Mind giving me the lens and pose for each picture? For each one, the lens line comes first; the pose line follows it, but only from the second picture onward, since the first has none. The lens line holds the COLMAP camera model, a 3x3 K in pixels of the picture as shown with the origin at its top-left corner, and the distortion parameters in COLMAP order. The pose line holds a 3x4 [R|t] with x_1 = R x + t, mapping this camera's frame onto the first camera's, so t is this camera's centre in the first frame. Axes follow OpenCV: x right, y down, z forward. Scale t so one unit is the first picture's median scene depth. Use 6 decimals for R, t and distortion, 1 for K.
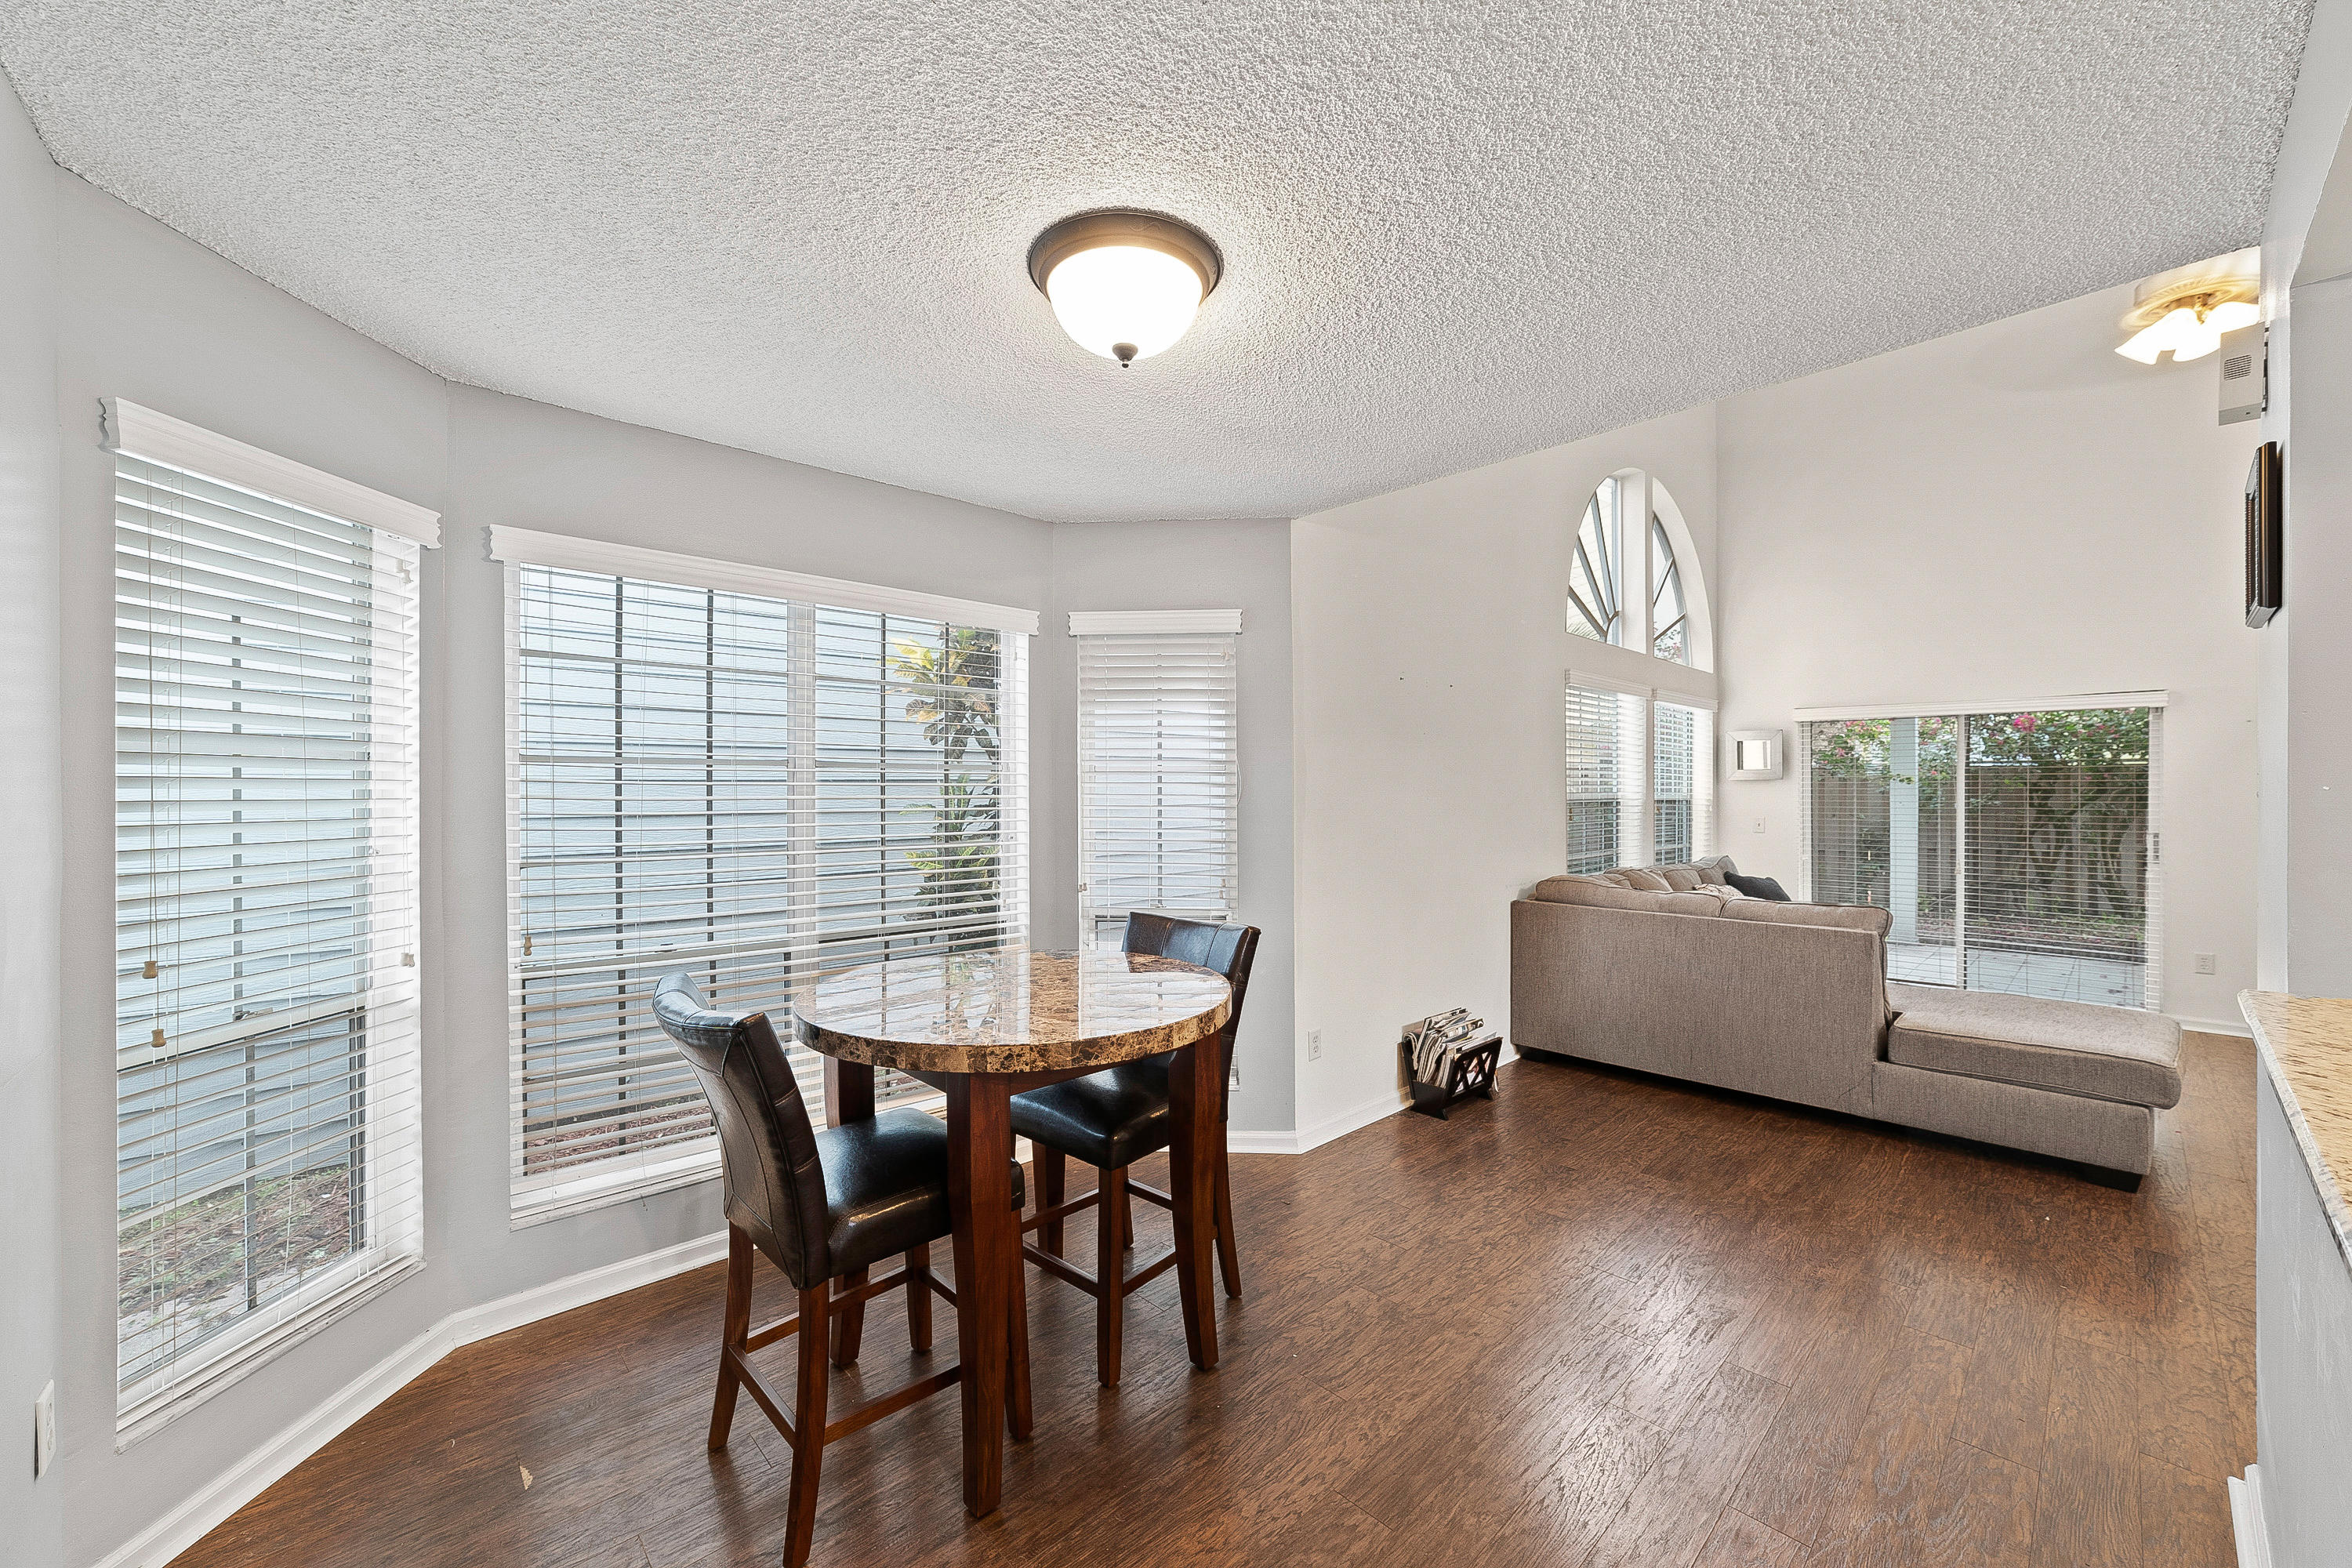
lens RADIAL K [[895.1, 0, 1180.7], [0, 895.1, 795.9], [0, 0, 1]] dist [-0.022881, 0.007651]
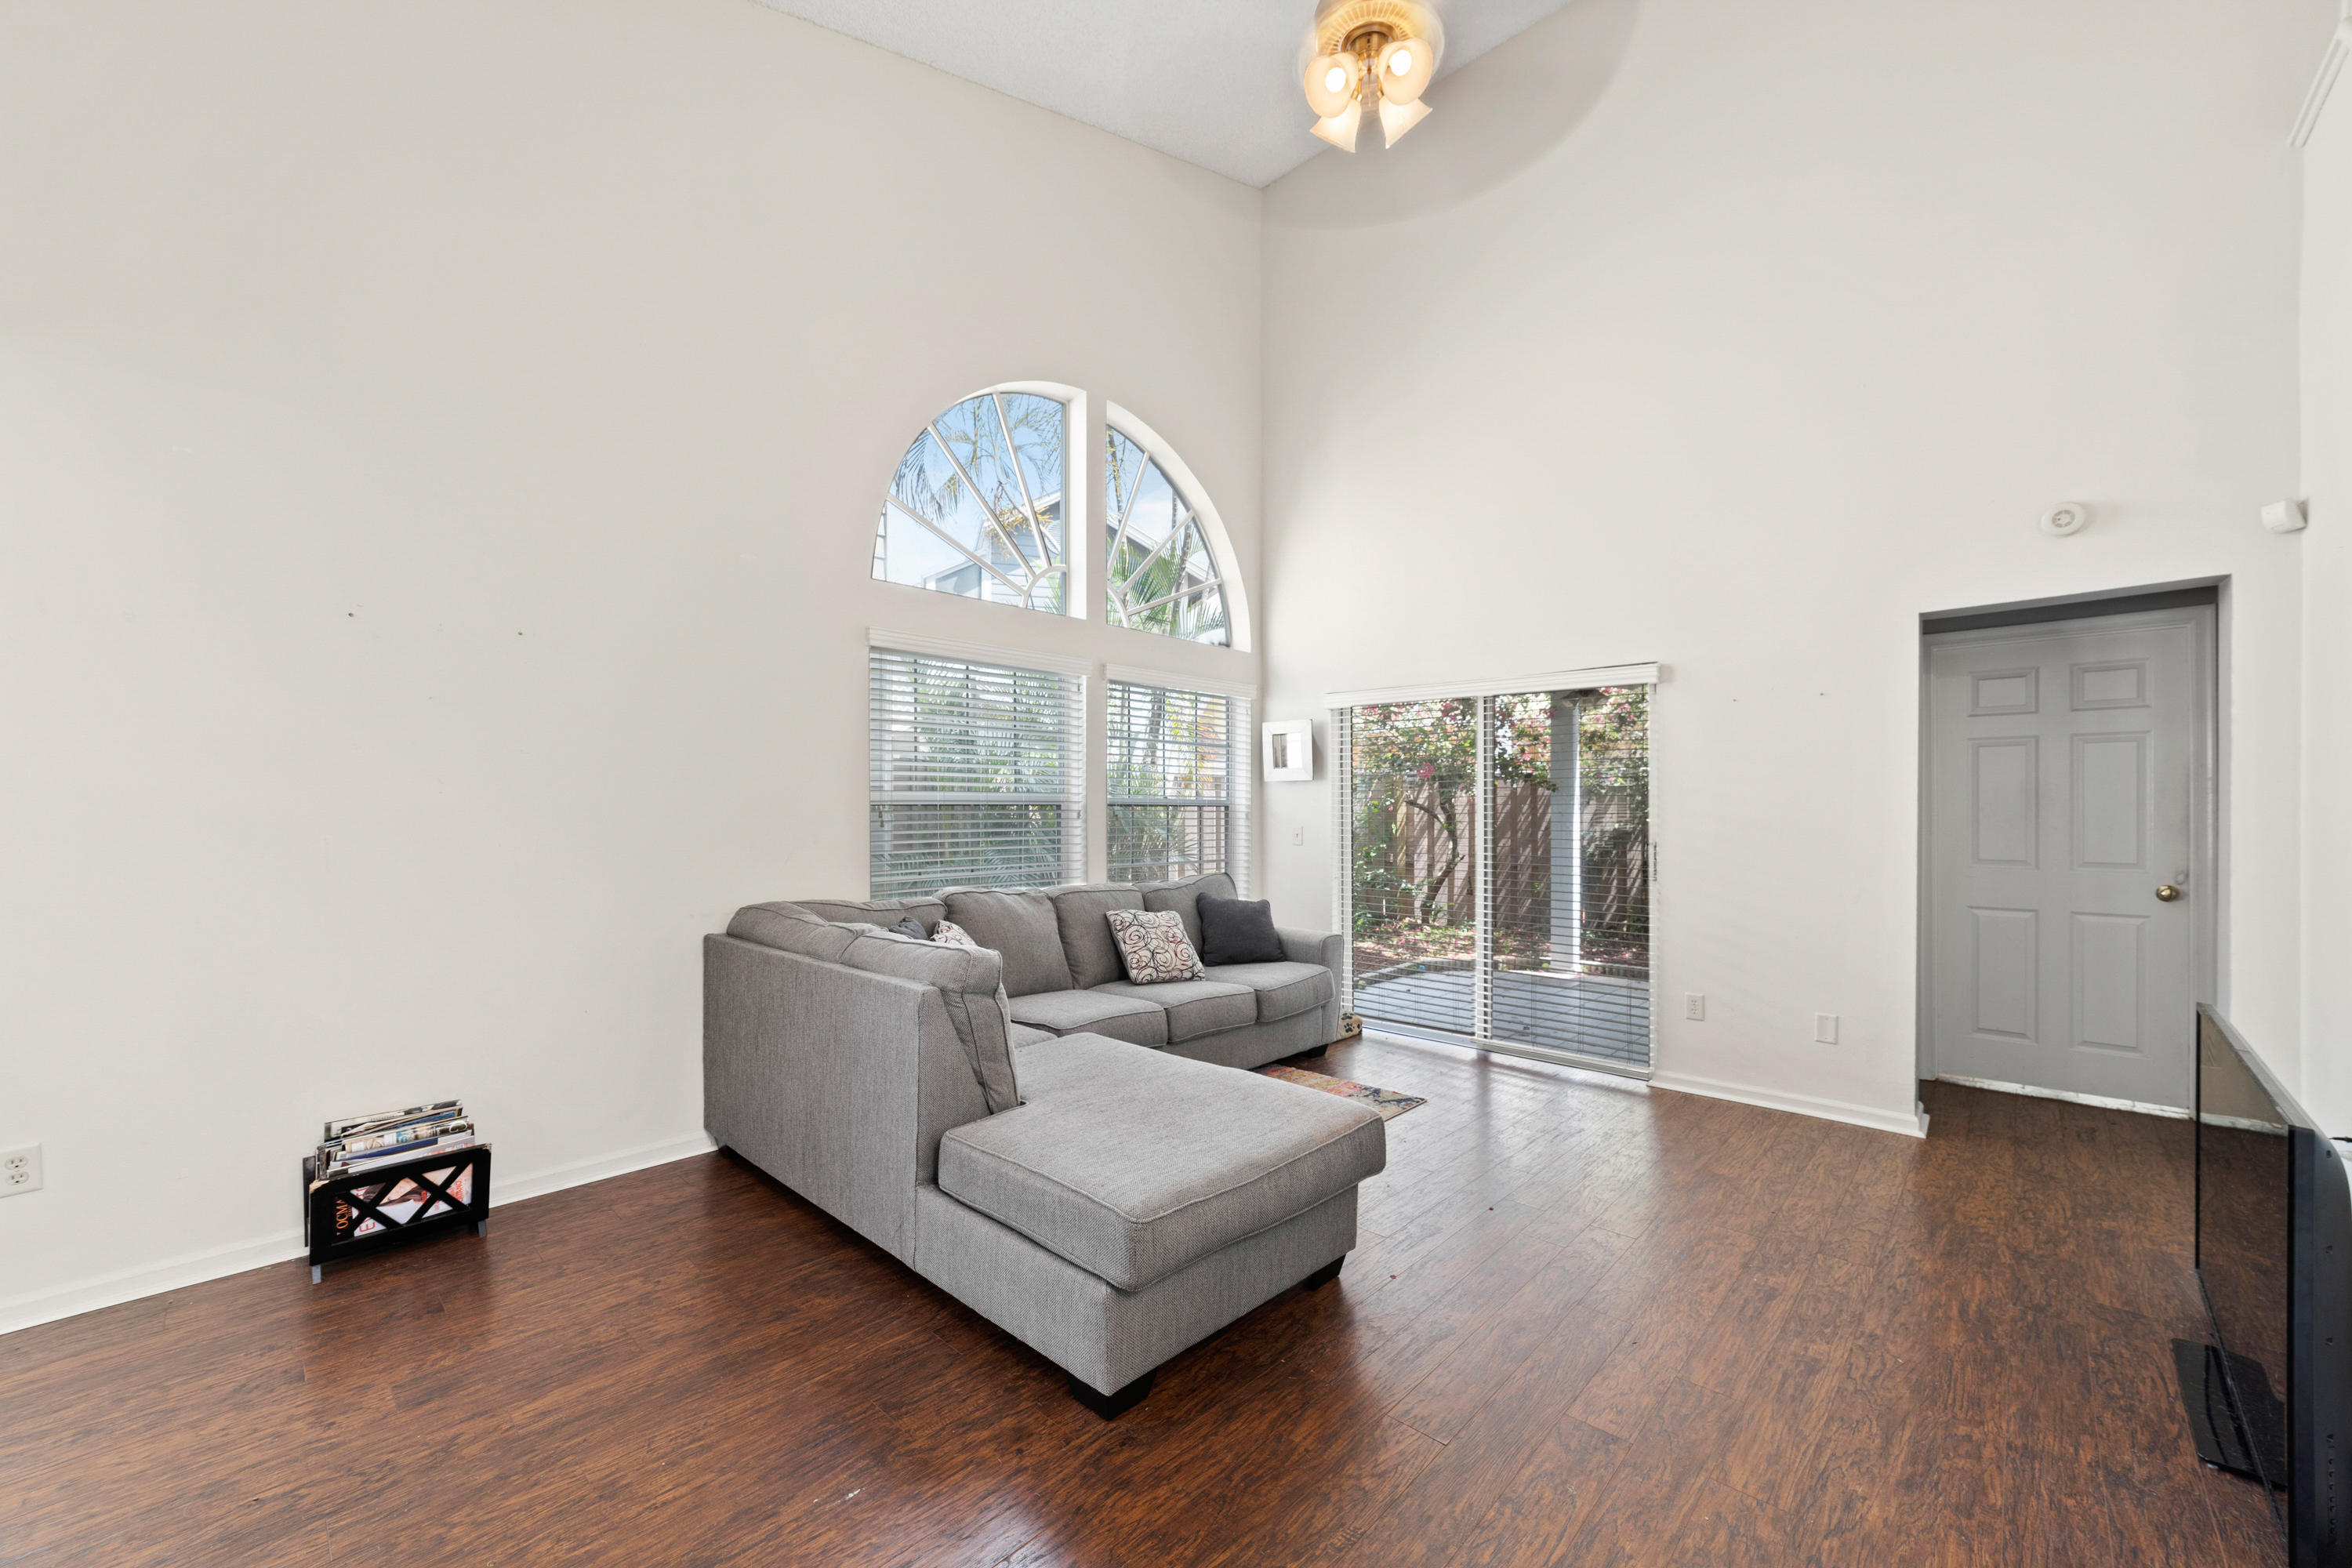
lens RADIAL K [[896.9, 0, 1181.1], [0, 896.9, 790.4], [0, 0, 1]] dist [-0.022371, 0.007492]
pose [[0.997613, 0.003425, 0.068965, 1.316550], [-0.001981, 0.999777, -0.021003, 0.026338], [-0.069021, 0.020816, 0.997398, 0.448716]]
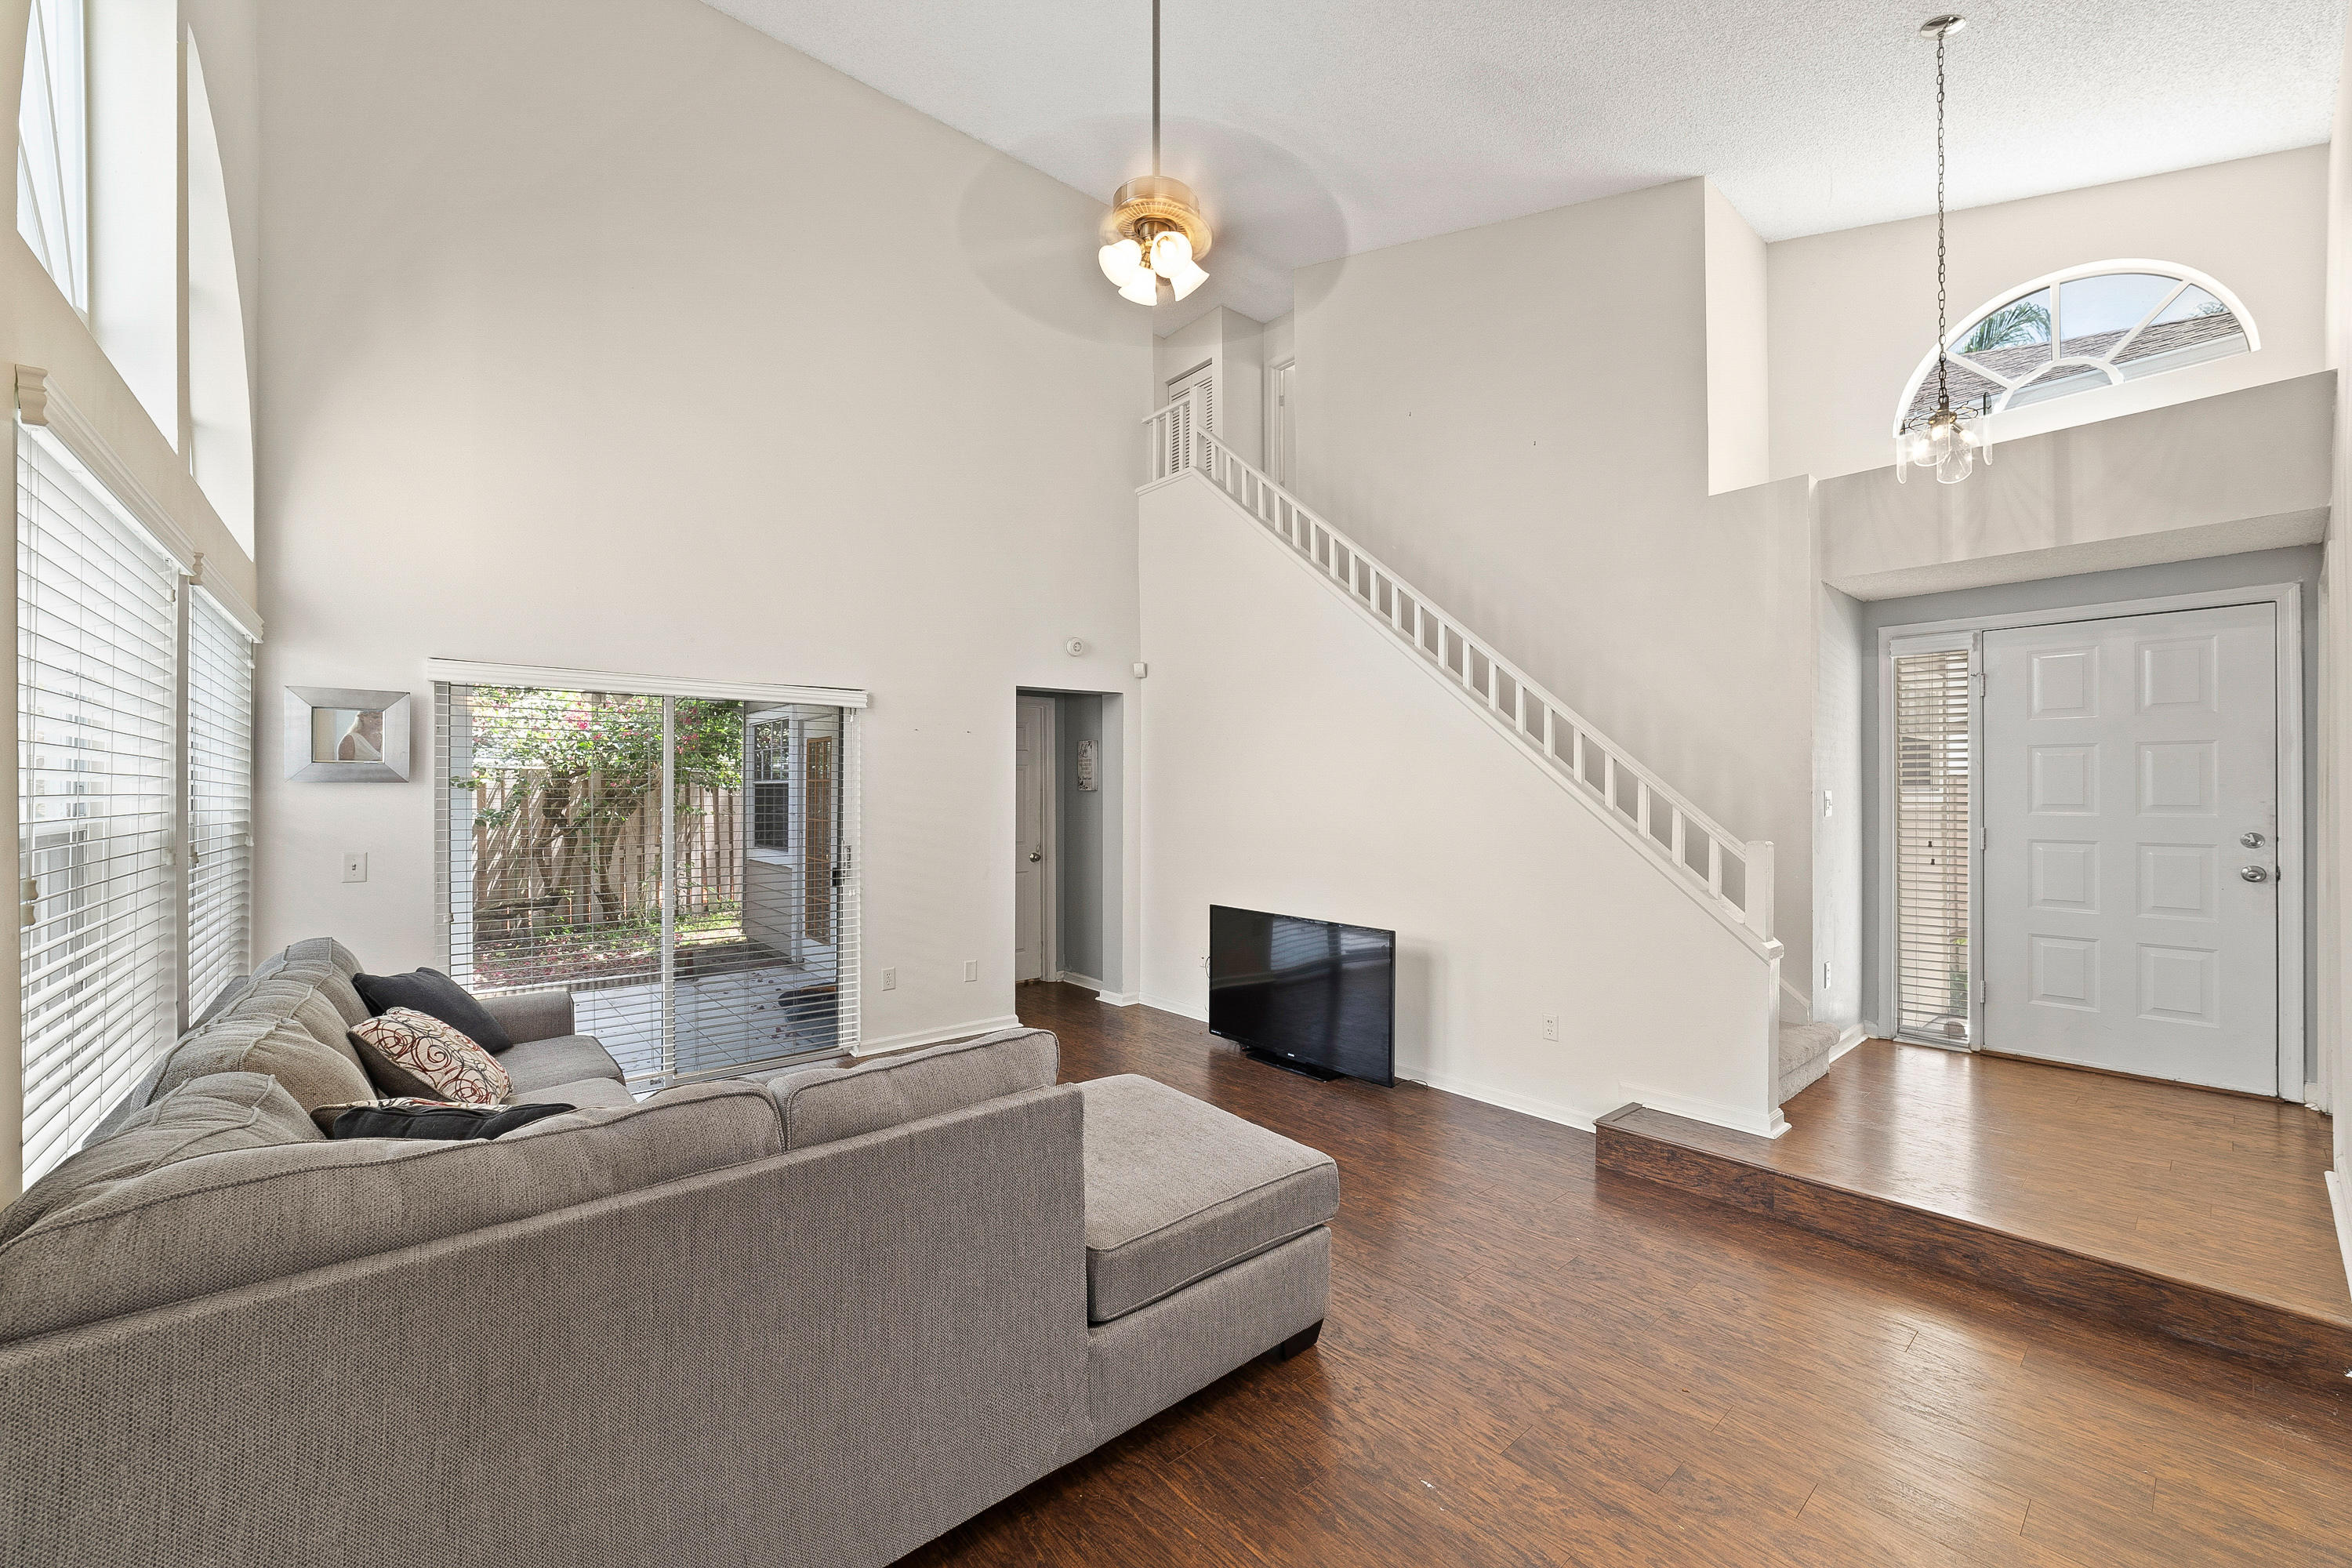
lens RADIAL K [[920.8, 0, 1147.5], [0, 920.8, 788.5], [0, 0, 1]] dist [-0.000657, 0.000236]
pose [[0.060300, 0.005547, 0.998165, 0.353614], [0.005332, 0.999969, -0.005879, -0.022063], [-0.998166, 0.005676, 0.060269, 1.318835]]
